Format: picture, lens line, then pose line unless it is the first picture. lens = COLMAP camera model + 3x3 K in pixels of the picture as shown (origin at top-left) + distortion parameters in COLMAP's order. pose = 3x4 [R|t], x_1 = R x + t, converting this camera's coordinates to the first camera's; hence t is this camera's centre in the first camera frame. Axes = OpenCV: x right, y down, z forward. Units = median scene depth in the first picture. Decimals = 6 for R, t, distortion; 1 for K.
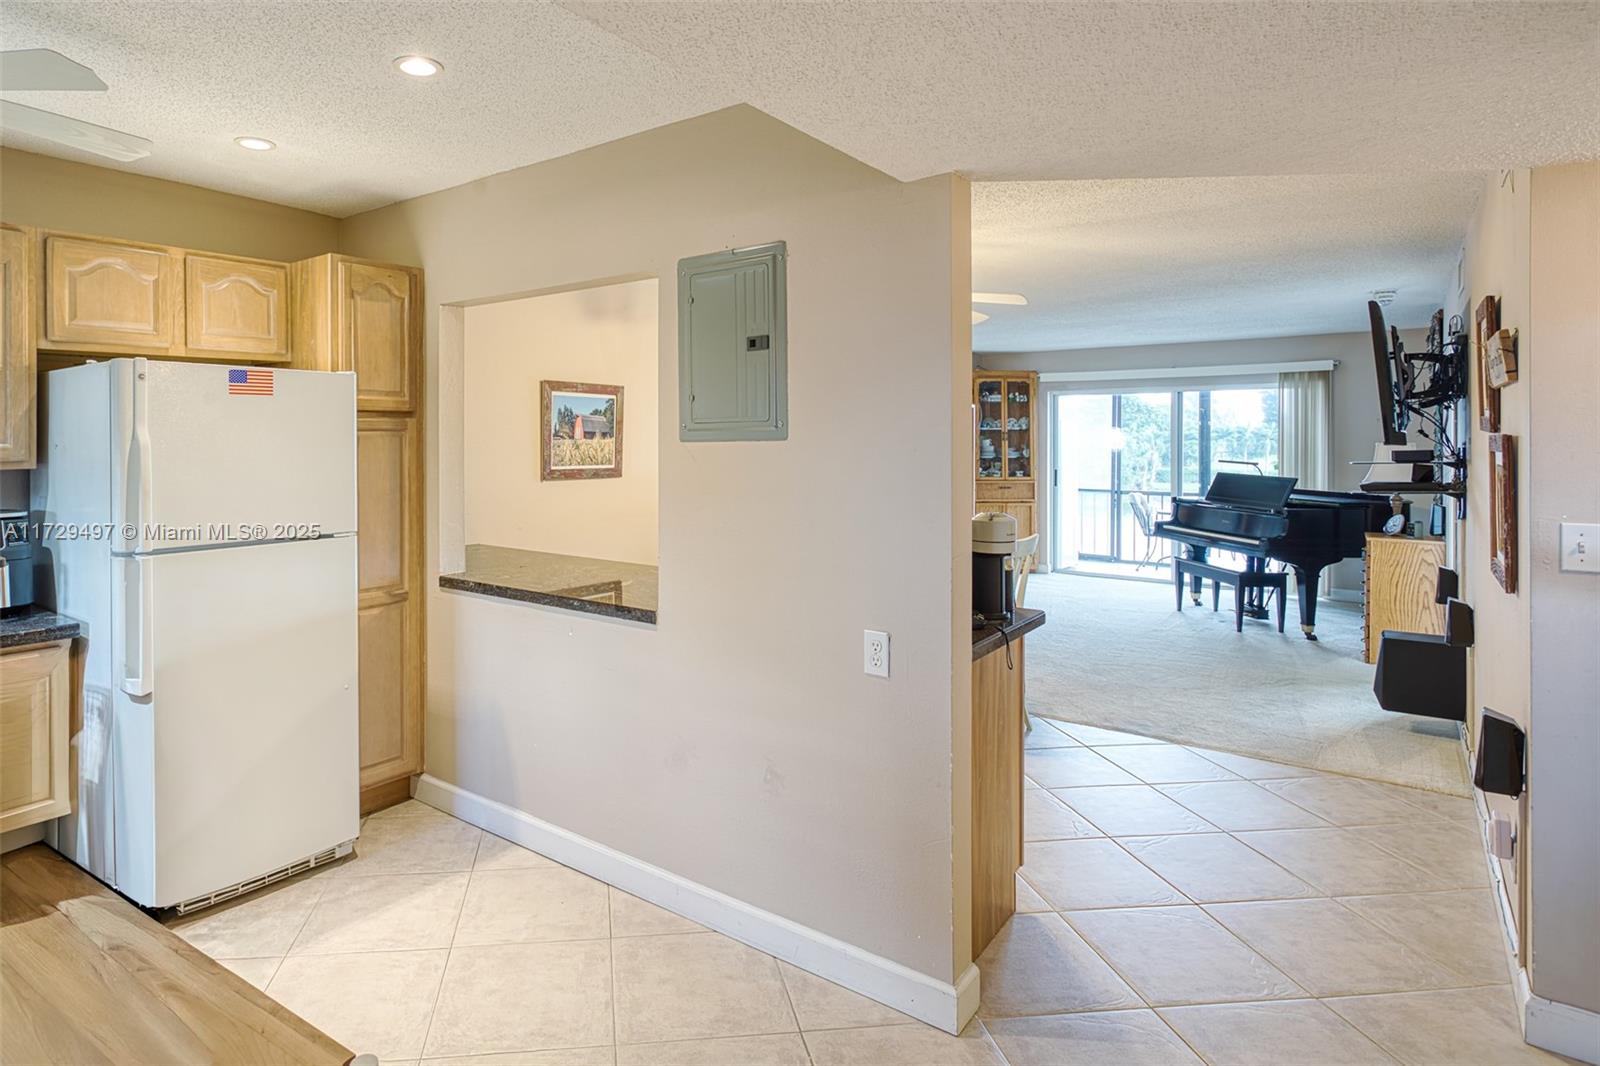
lens RADIAL K [[893.3, 0, 690.0], [0, 893.3, 441.9], [0, 0, 1]] dist [-0.009475, -0.000102]
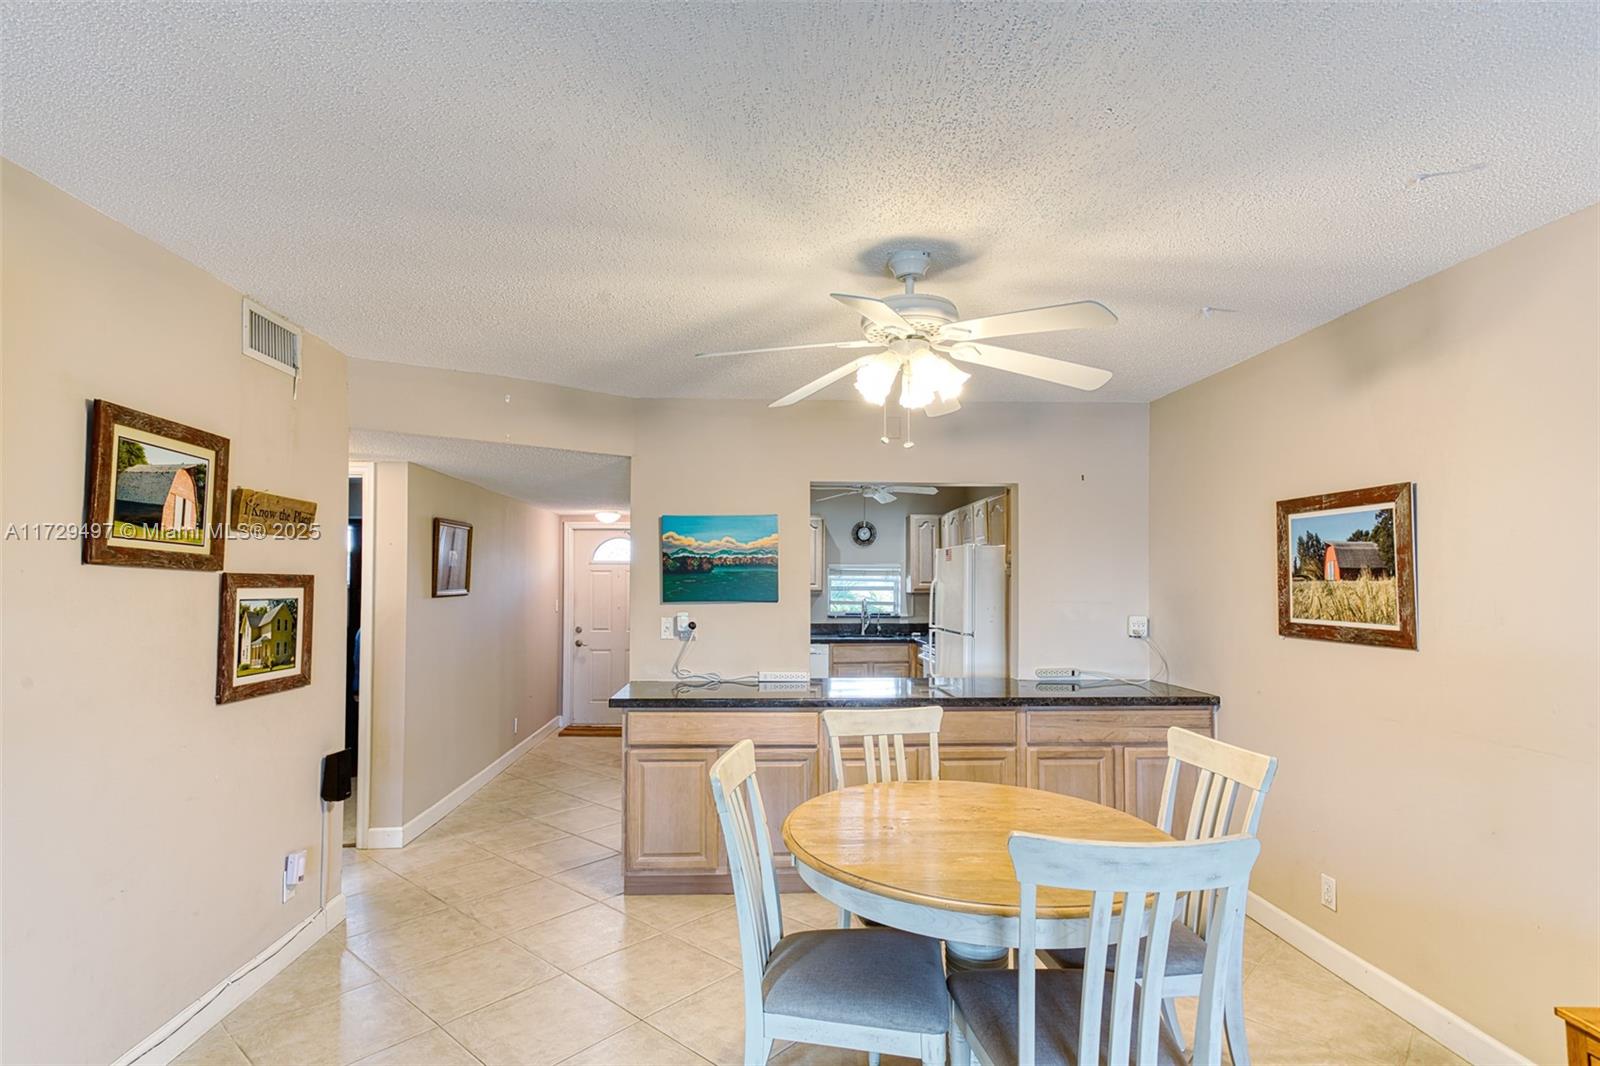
lens RADIAL K [[785.2, 0, 778.9], [0, 785.2, 568.4], [0, 0, 1]] dist [0.028201, 0.000748]
pose [[-0.758955, -0.015123, -0.650967, 0.842861], [-0.004057, 0.999821, -0.018498, 0.001176], [0.651130, -0.011398, -0.758881, 1.765020]]
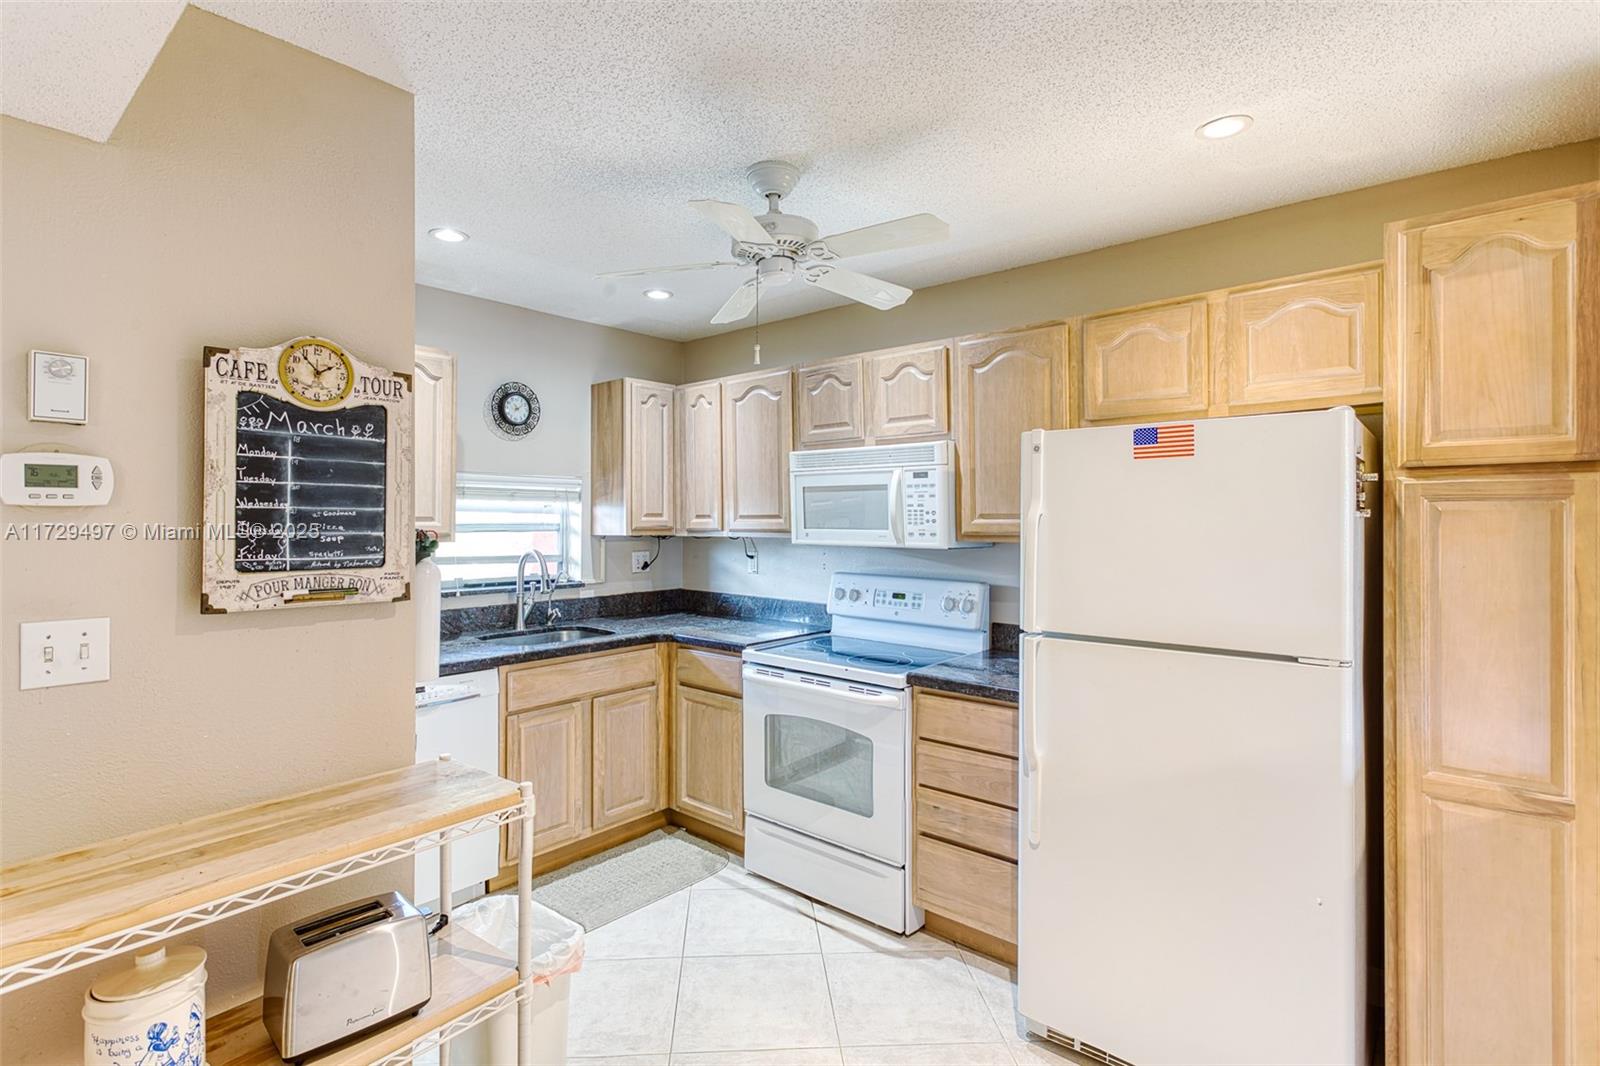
lens RADIAL K [[779.7, 0, 785.0], [0, 779.7, 516.0], [0, 0, 1]] dist [0.004996, 0.004388]
pose [[-0.051214, -0.002554, -0.998684, 0.175341], [-0.004461, 0.999987, -0.002328, 0.001390], [0.998678, 0.004336, -0.051224, 0.573820]]
